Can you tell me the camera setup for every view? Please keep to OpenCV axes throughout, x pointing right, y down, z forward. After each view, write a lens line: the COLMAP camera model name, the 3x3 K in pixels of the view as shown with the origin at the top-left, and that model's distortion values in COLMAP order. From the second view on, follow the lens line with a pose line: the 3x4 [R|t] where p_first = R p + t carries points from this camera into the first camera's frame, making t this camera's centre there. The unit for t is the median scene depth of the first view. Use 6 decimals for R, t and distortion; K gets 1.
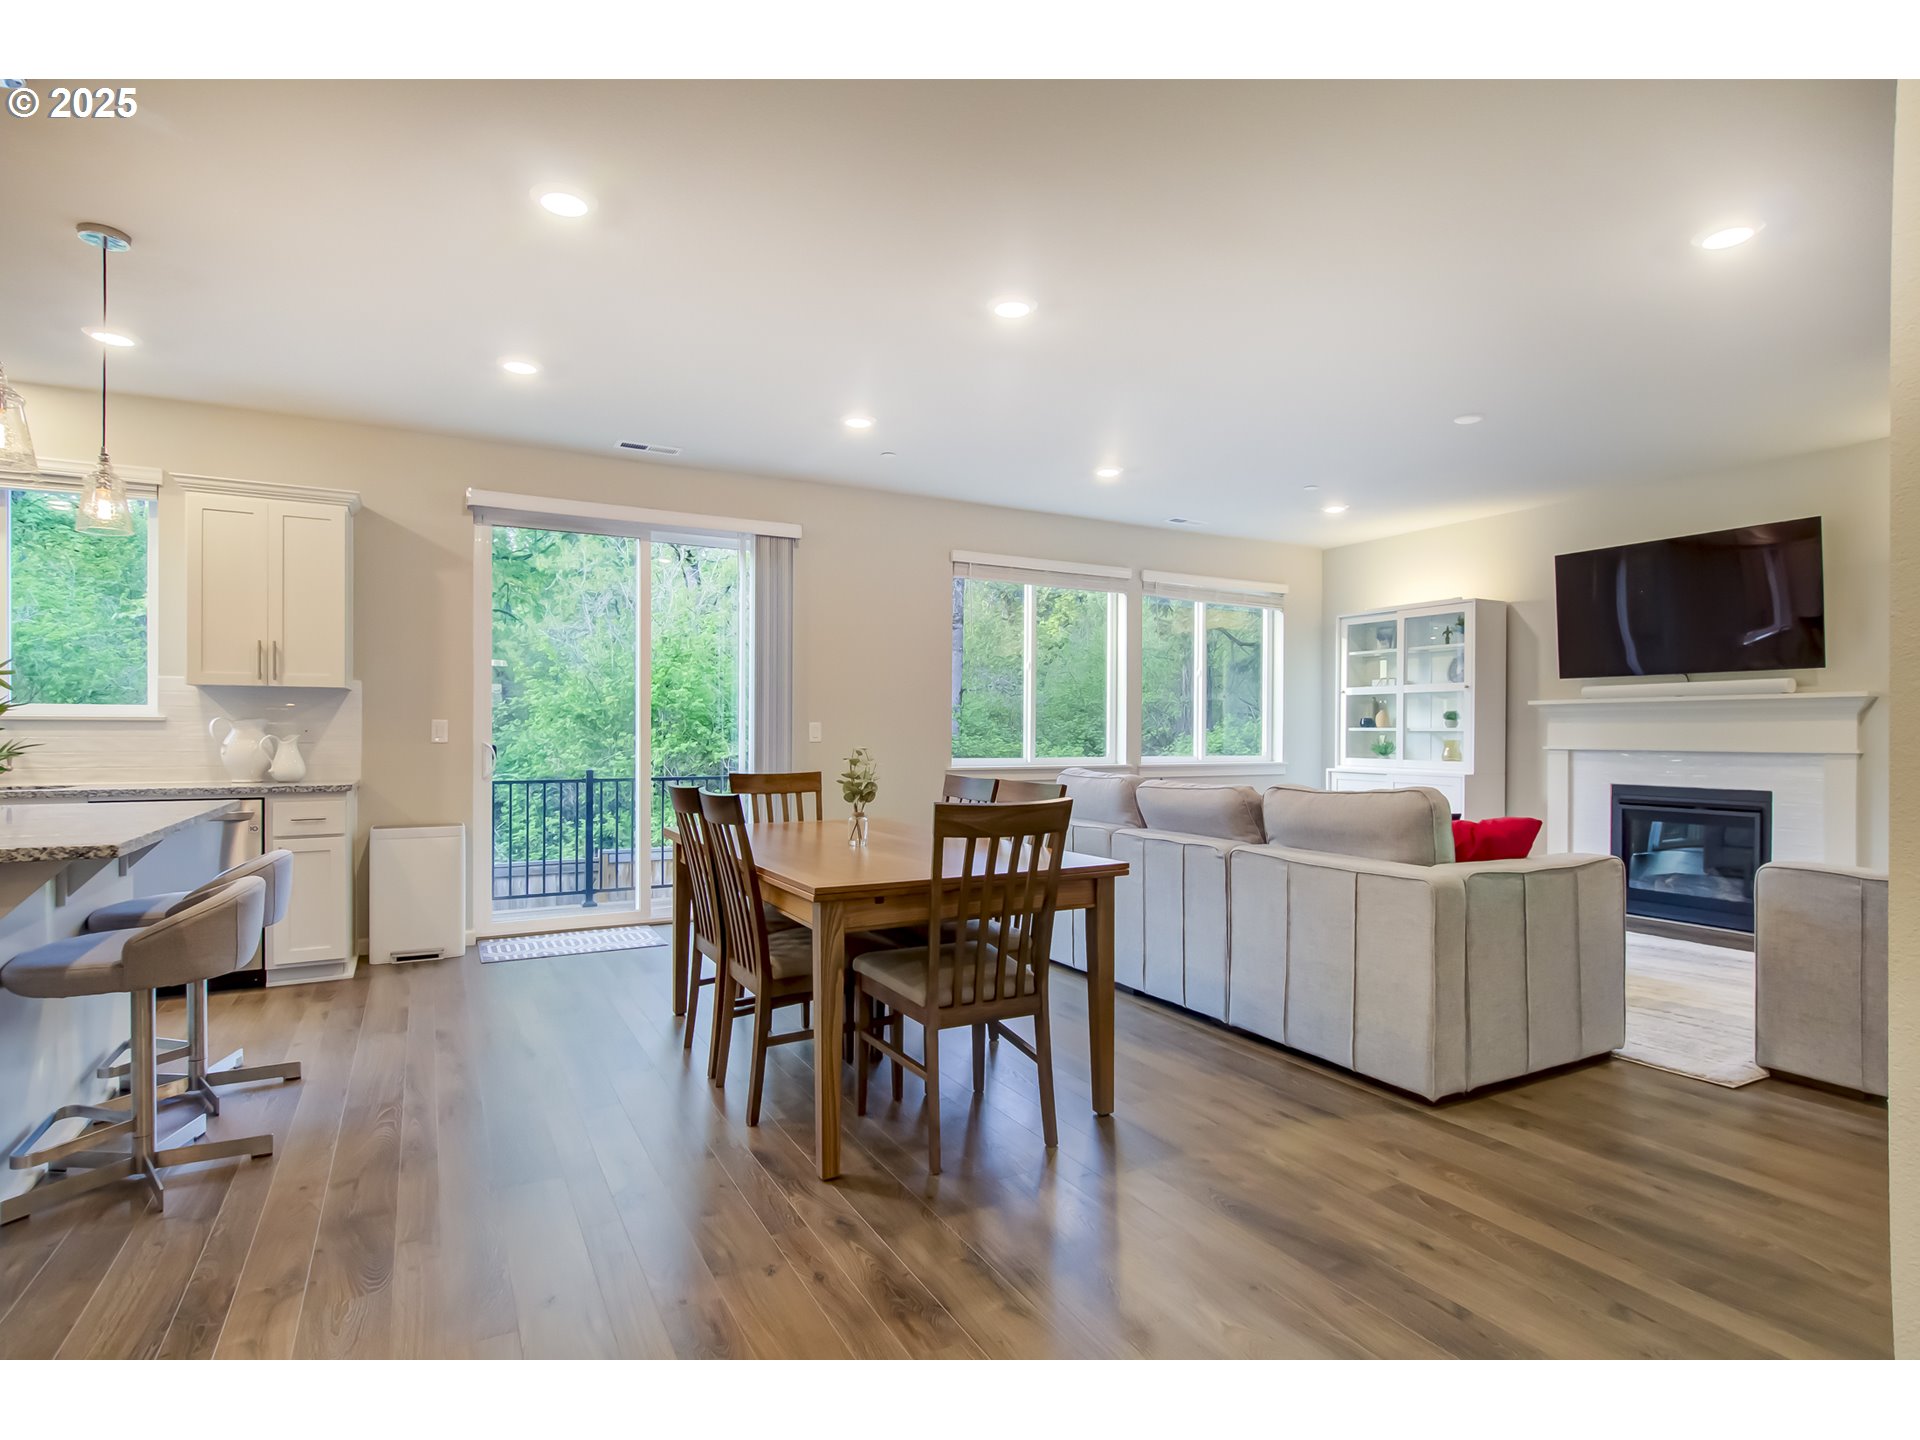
lens RADIAL K [[996.9, 0, 970.1], [0, 996.9, 728.3], [0, 0, 1]] dist [-0.003560, -0.001480]
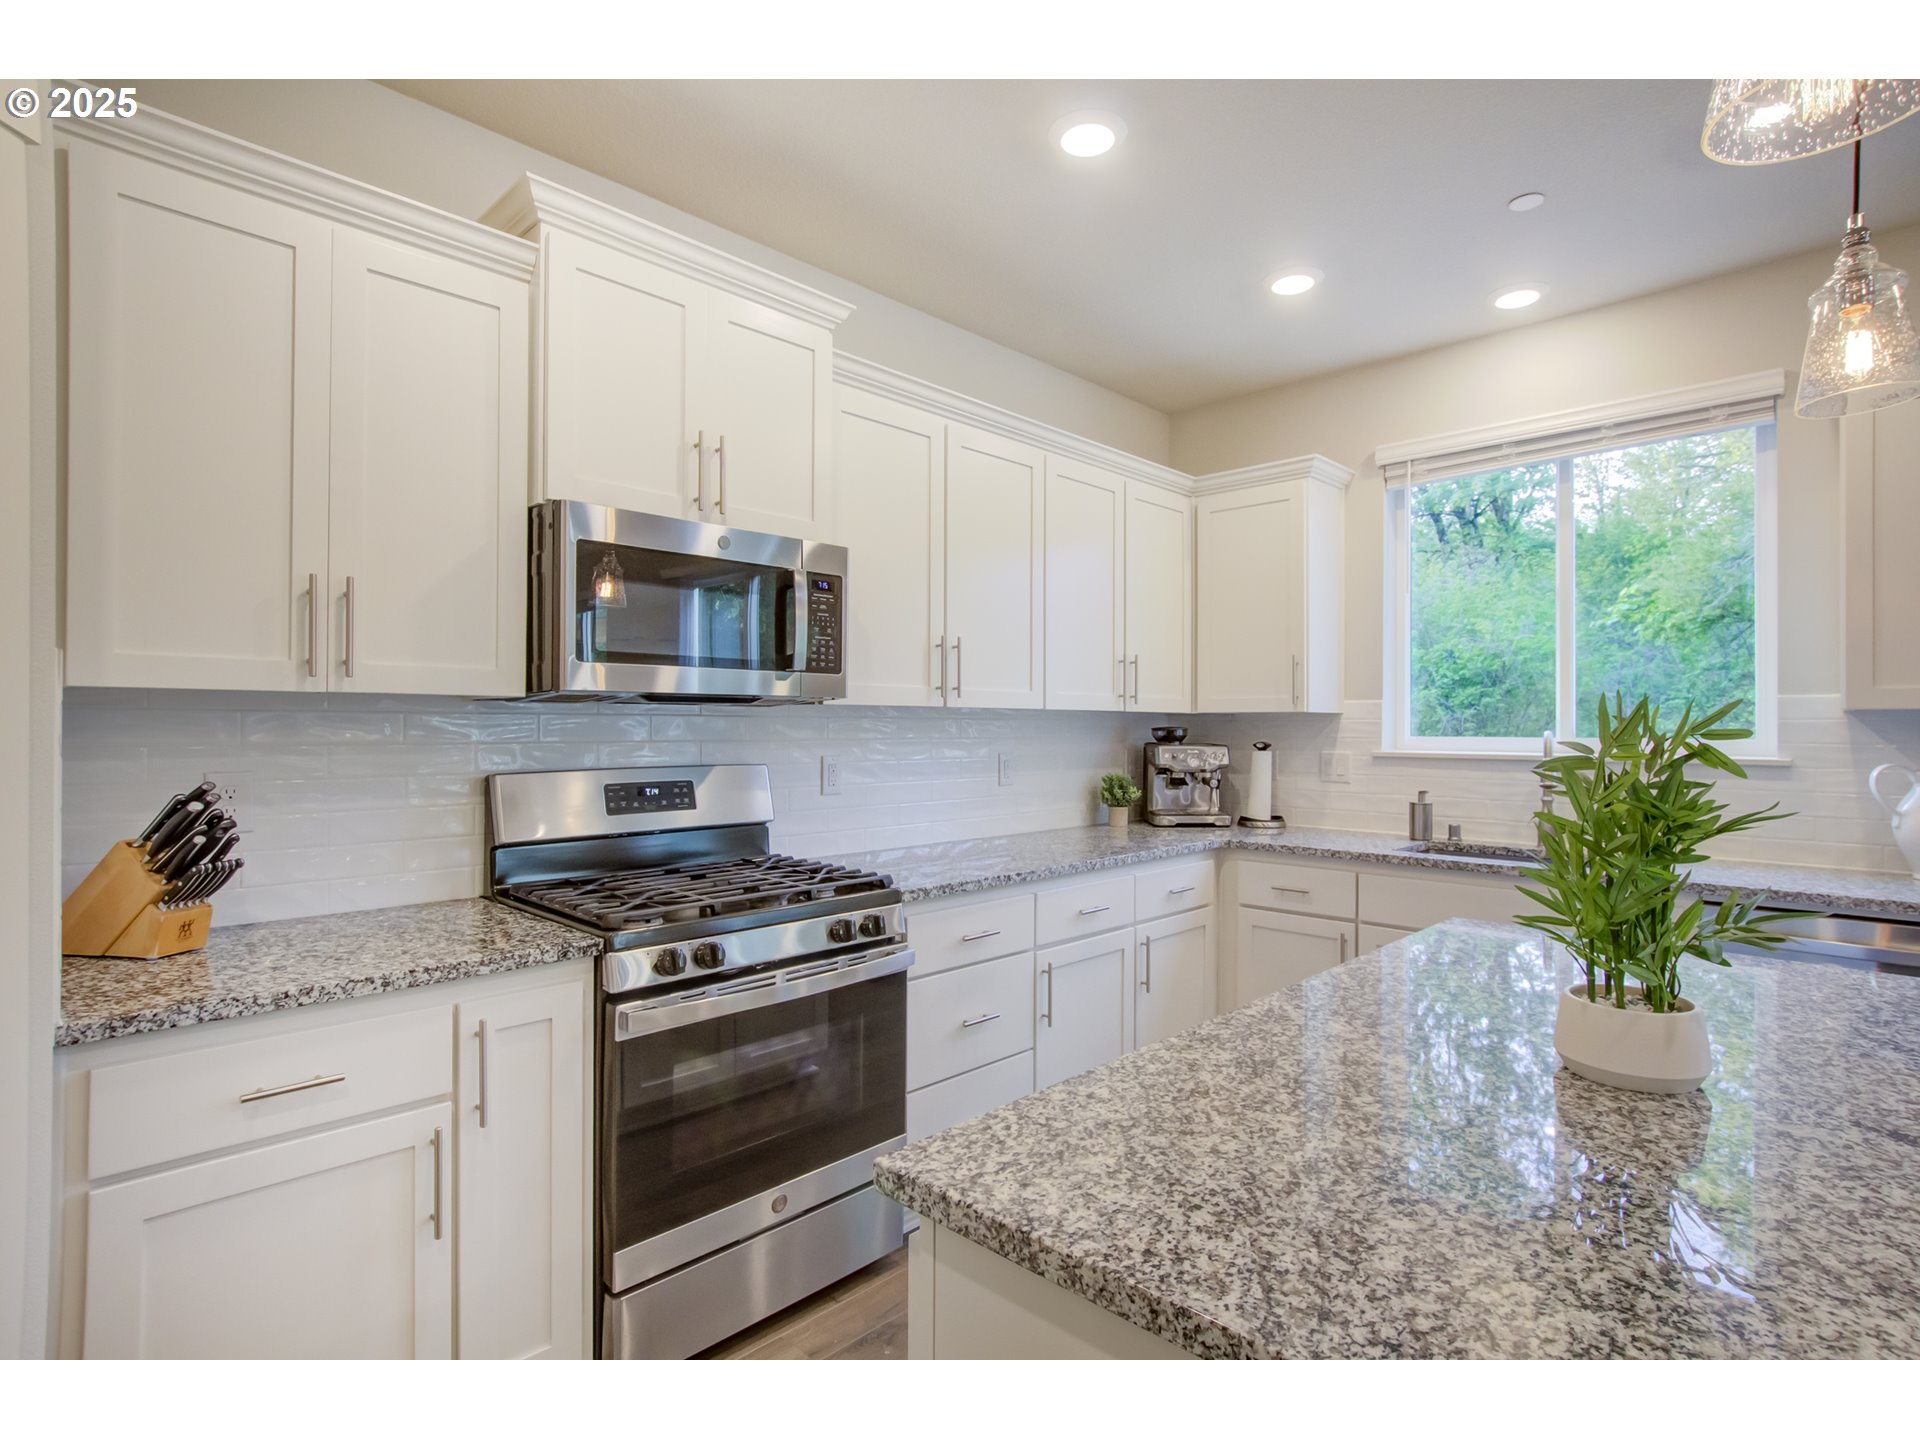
lens RADIAL K [[971.7, 0, 968.8], [0, 971.7, 725.8], [0, 0, 1]] dist [-0.001187, -0.000418]
pose [[0.299069, -0.001400, -0.954230, -0.378590], [0.002092, 0.999997, -0.000811, -0.033835], [0.954229, -0.001754, 0.299071, 0.320178]]
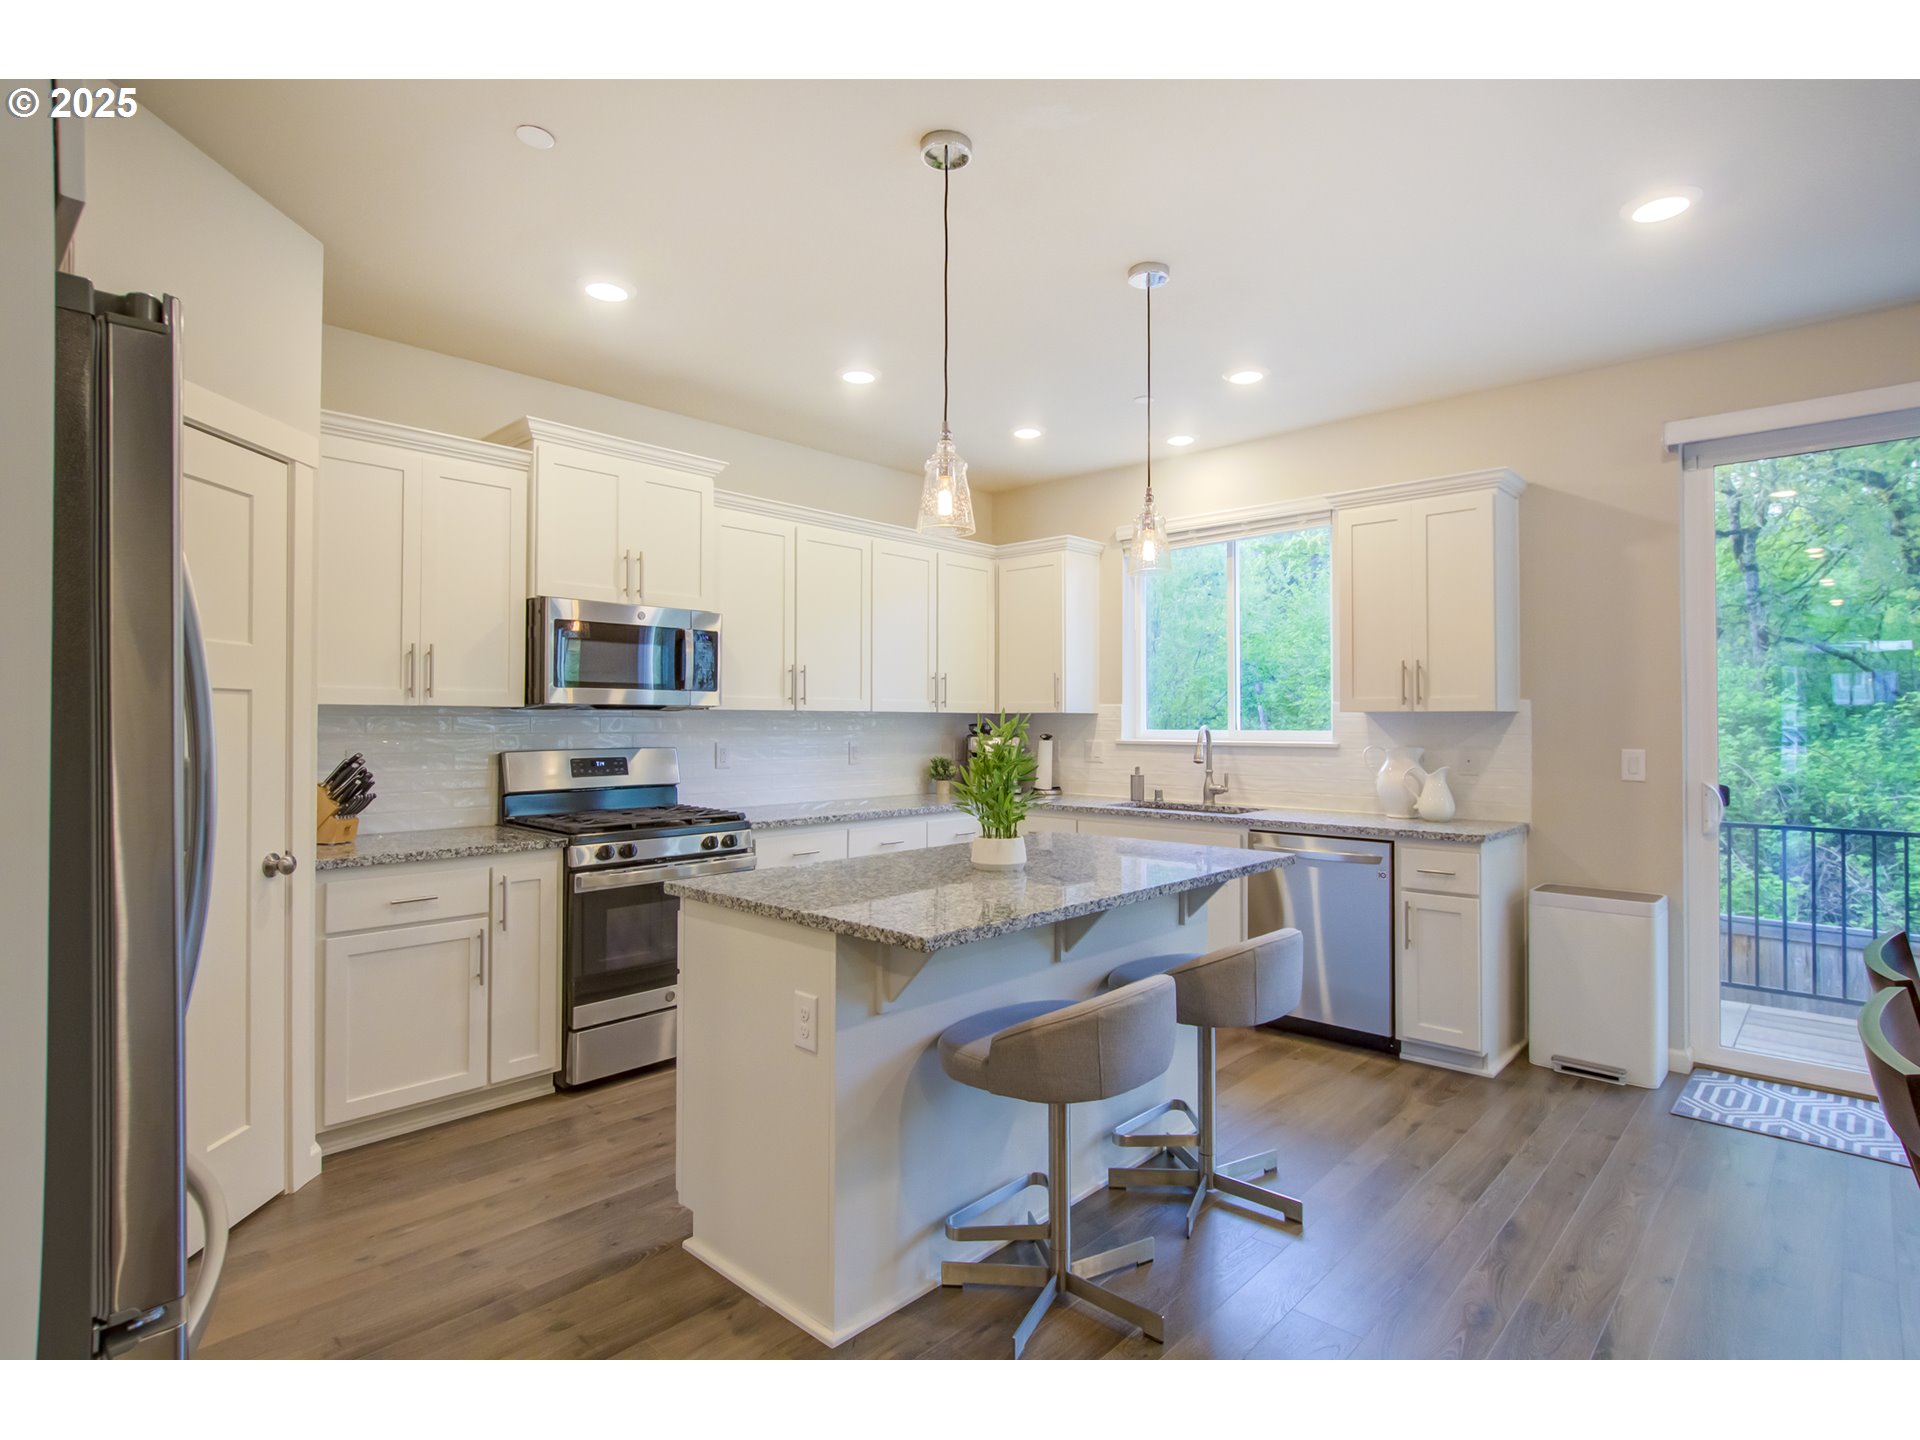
lens RADIAL K [[979.6, 0, 972.0], [0, 979.6, 709.3], [0, 0, 1]] dist [-0.003375, -0.001598]
pose [[0.321207, -0.014846, -0.946893, -0.009689], [0.003888, 0.999889, -0.014358, -0.033122], [0.947001, 0.000930, 0.321229, 0.346926]]
